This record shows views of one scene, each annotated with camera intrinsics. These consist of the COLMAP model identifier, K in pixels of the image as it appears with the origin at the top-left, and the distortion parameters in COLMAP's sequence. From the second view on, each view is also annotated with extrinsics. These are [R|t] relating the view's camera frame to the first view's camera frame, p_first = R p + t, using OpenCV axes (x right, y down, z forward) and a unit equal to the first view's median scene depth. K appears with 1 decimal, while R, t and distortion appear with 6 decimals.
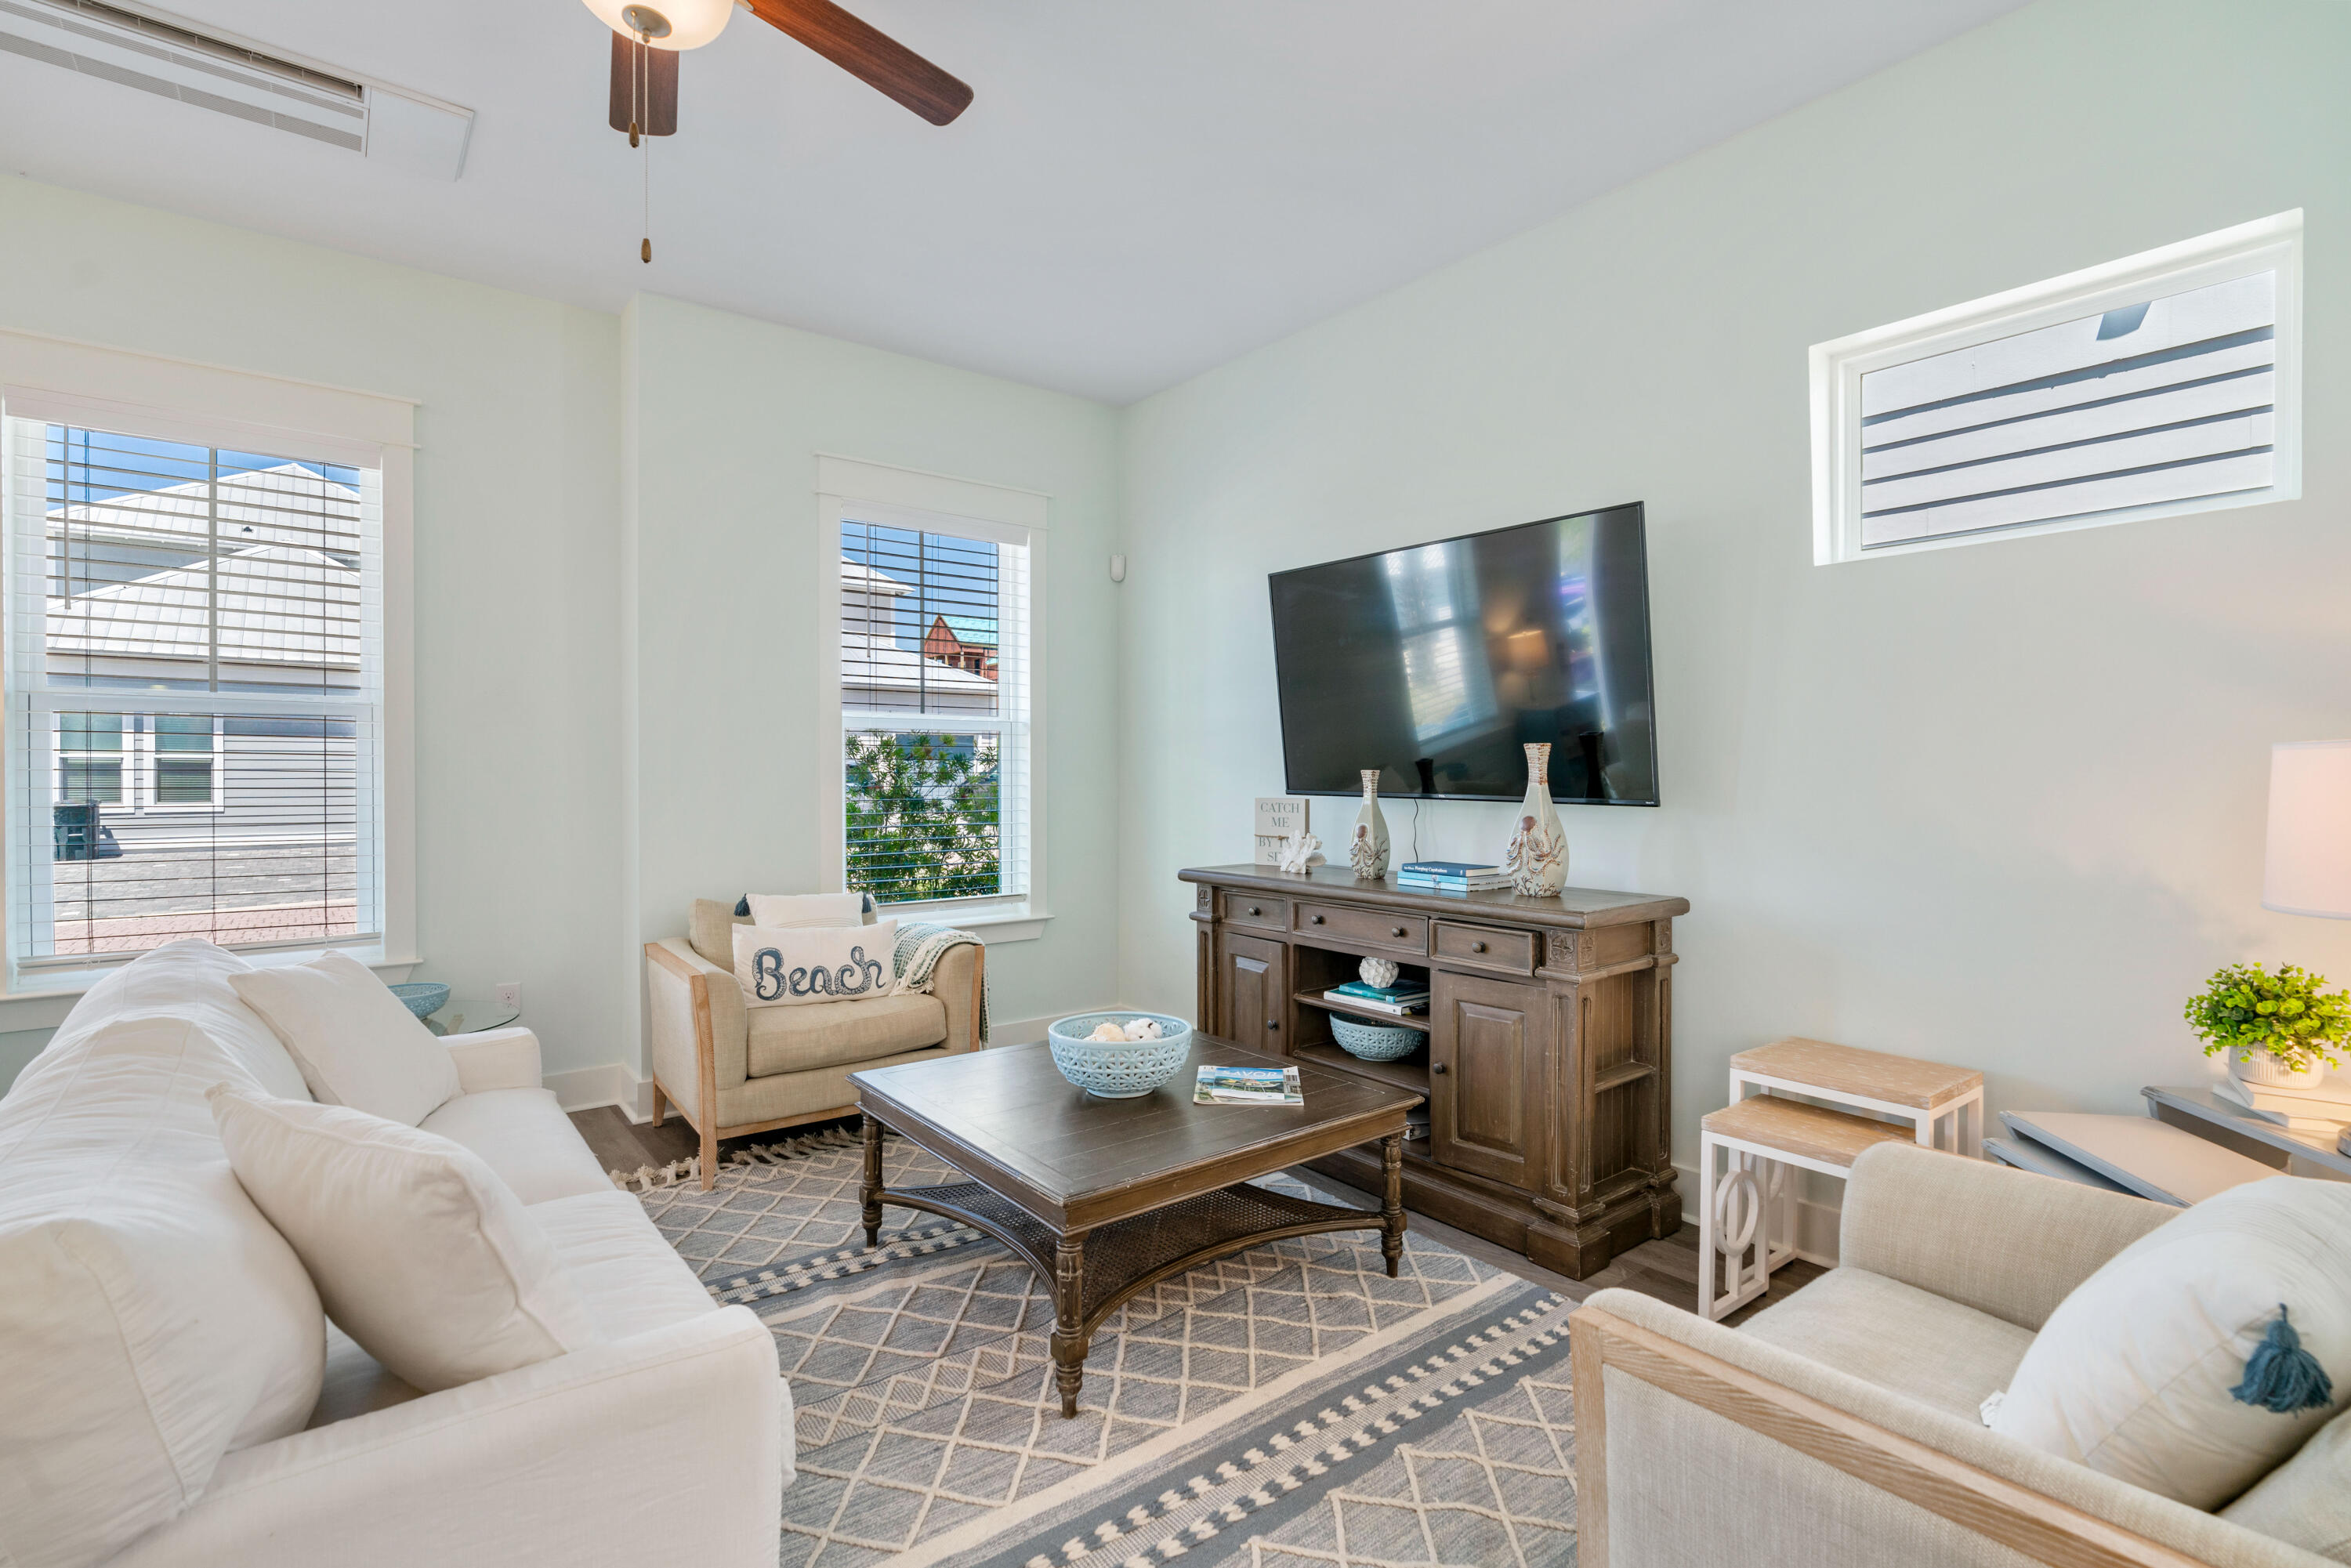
lens RADIAL K [[1075.2, 0, 1160.2], [0, 1075.2, 780.6], [0, 0, 1]] dist [-0.000539, 0.000574]
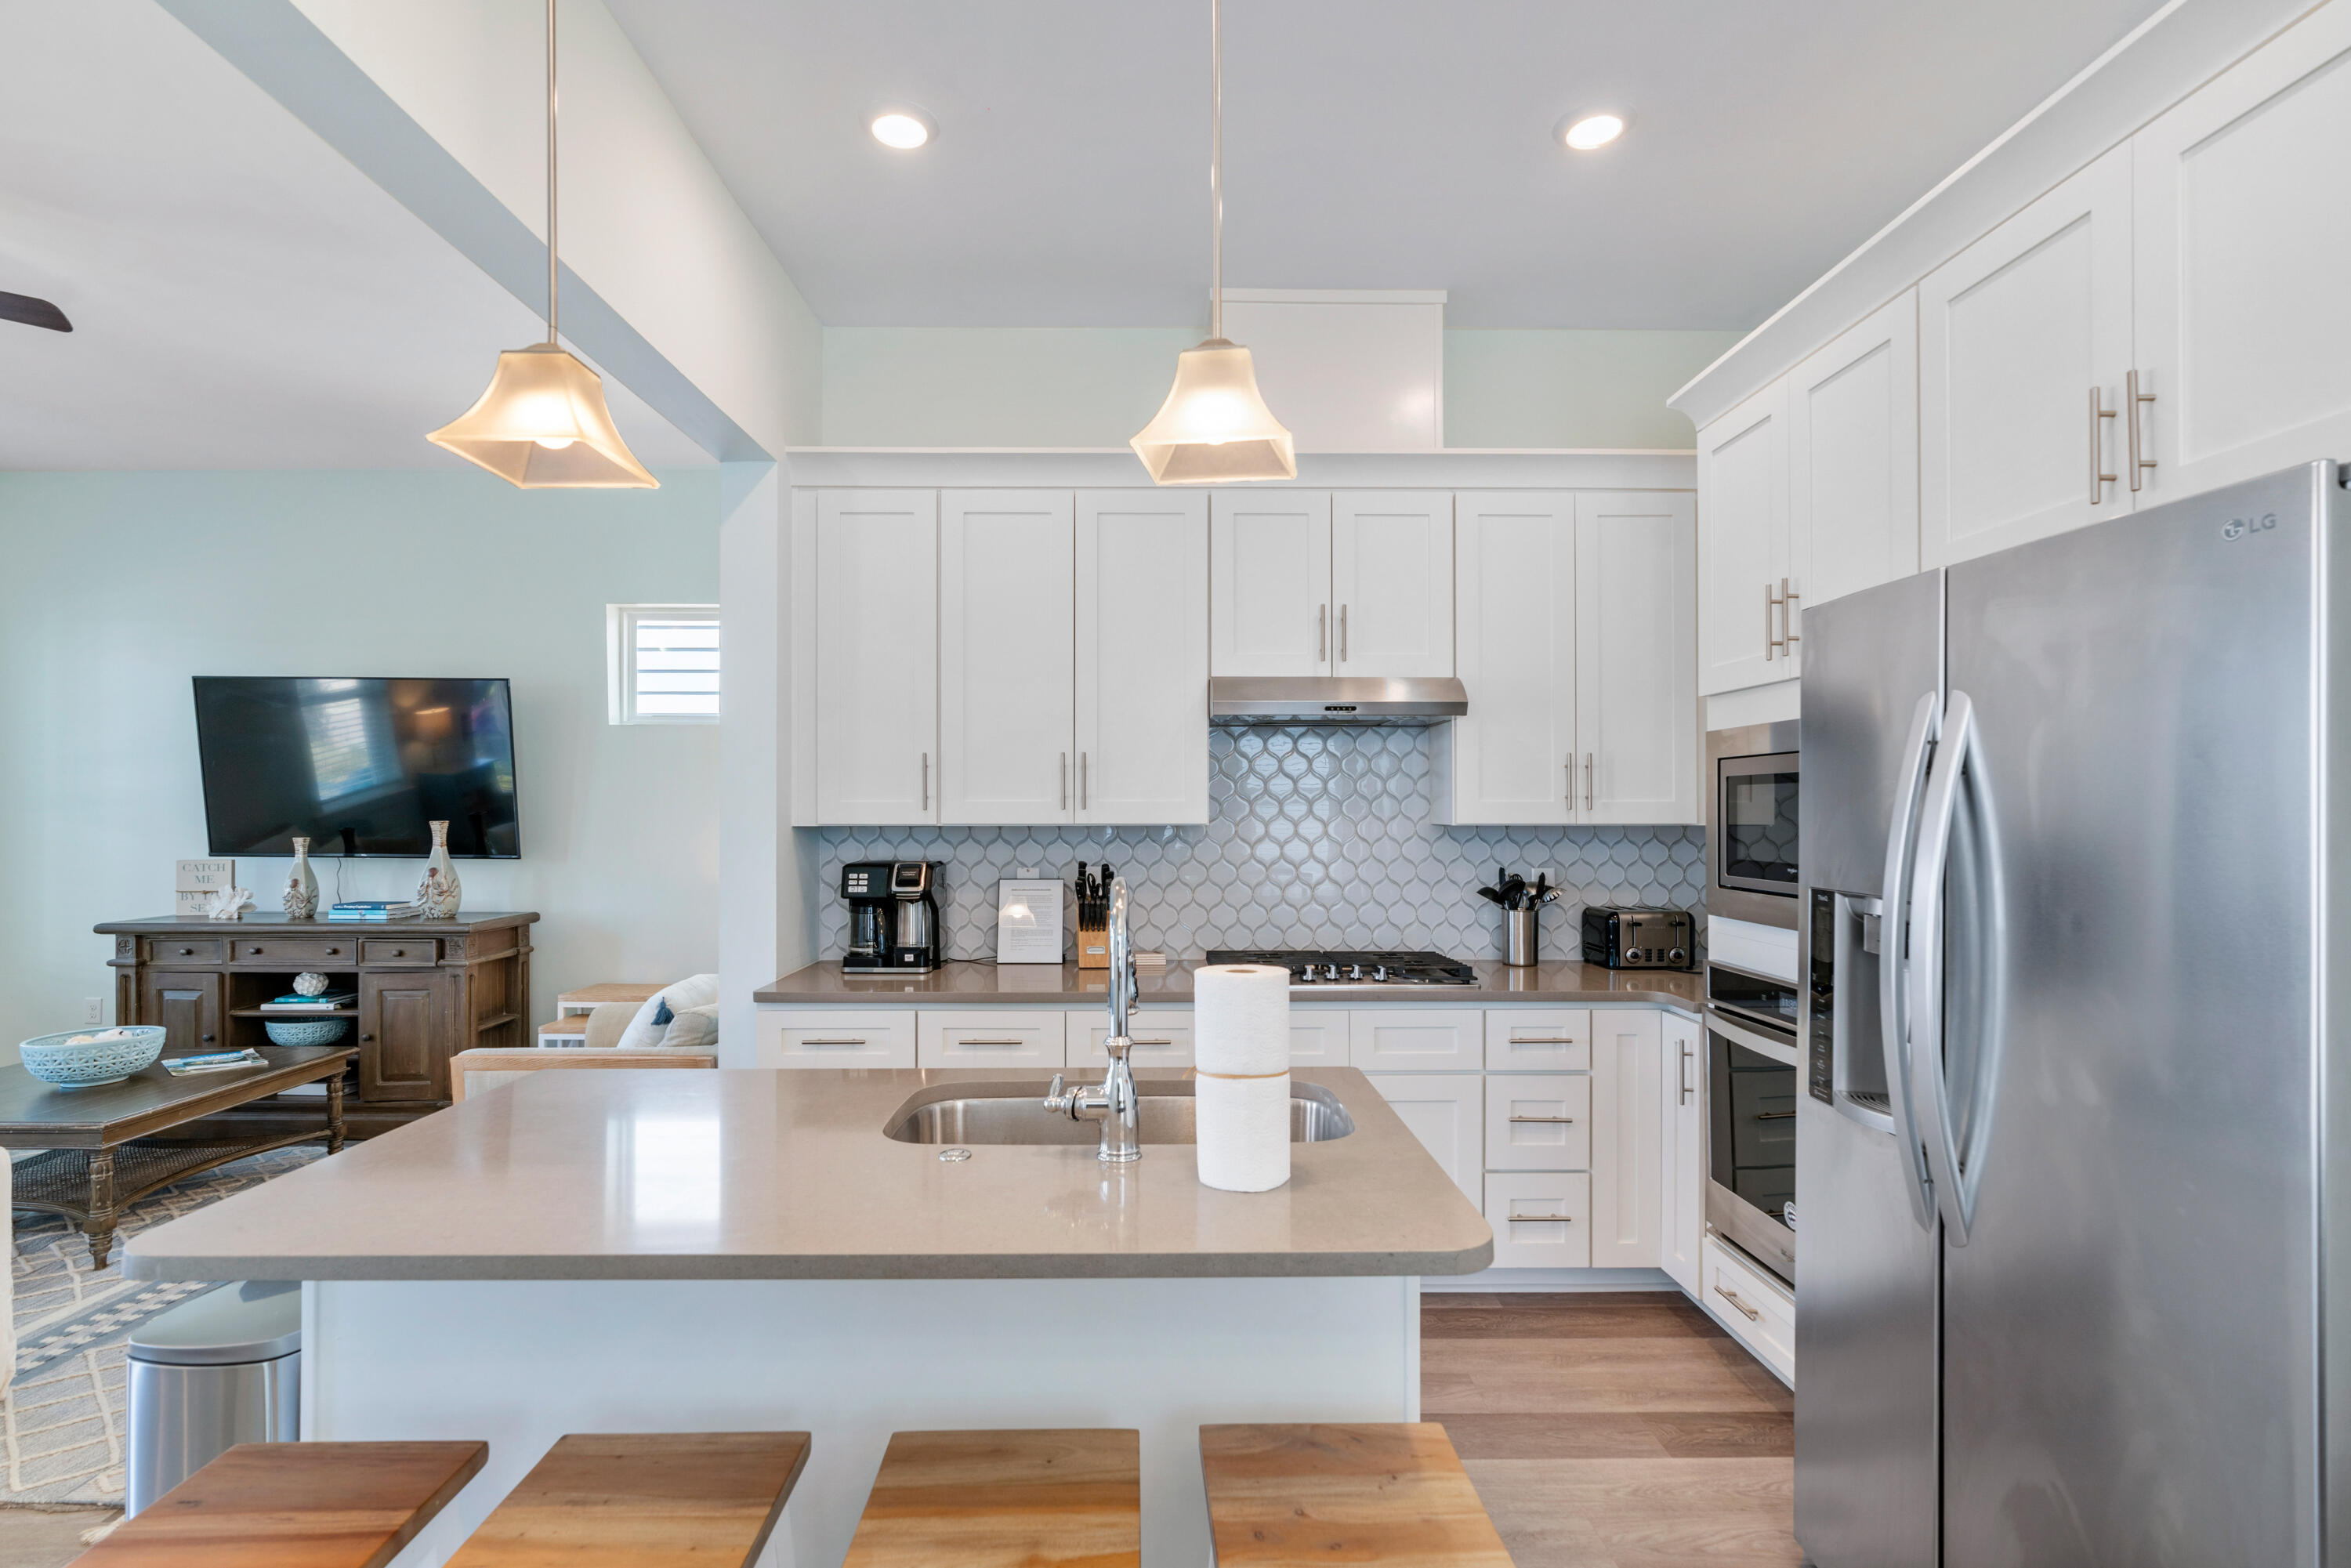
lens RADIAL K [[1075.2, 0, 1124.8], [0, 1075.2, 810.2], [0, 0, 1]] dist [-0.000539, 0.000574]
pose [[0.619766, 0.000069, 0.784786, -0.249205], [0.005570, 0.999974, -0.004487, -0.035739], [-0.784767, 0.007152, 0.619750, -0.725104]]
